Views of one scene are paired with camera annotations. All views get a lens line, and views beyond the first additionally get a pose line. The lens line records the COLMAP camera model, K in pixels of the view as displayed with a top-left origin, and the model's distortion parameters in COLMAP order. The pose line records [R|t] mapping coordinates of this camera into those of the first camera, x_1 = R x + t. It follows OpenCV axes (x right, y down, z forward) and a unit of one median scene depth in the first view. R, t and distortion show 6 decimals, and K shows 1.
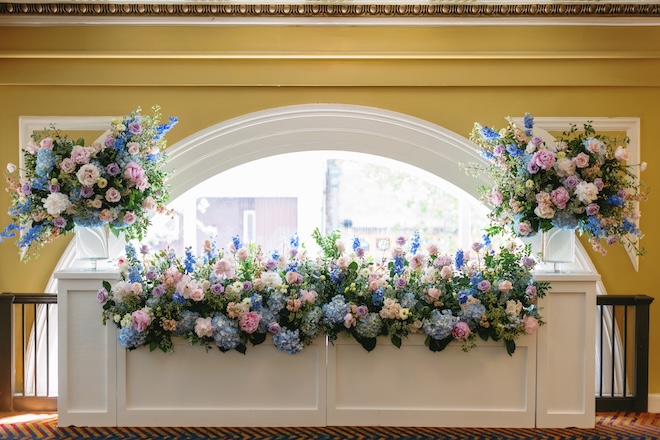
lens RADIAL K [[948.8, 0, 329.5], [0, 948.8, 220.6], [0, 0, 1]] dist [0.014656, 0.000000]
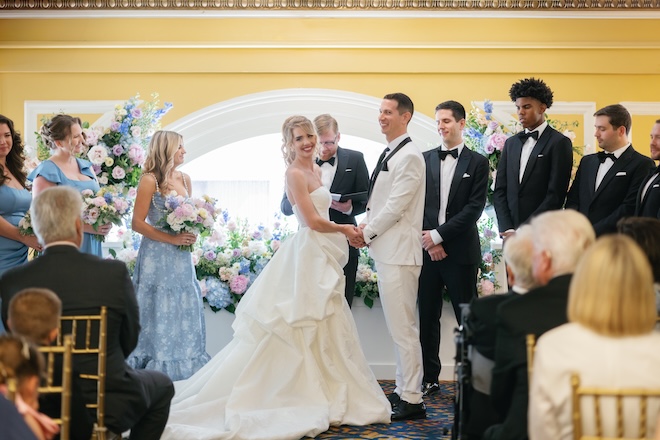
lens RADIAL K [[1619.3, 0, 329.9], [0, 1619.3, 219.8], [0, 0, 1]] dist [-0.250699, 0.000000]
pose [[0.999975, 0.000236, 0.007073, 0.010931], [-0.000232, 1.000000, -0.000695, 0.030575], [-0.007073, 0.000694, 0.999975, -0.921803]]
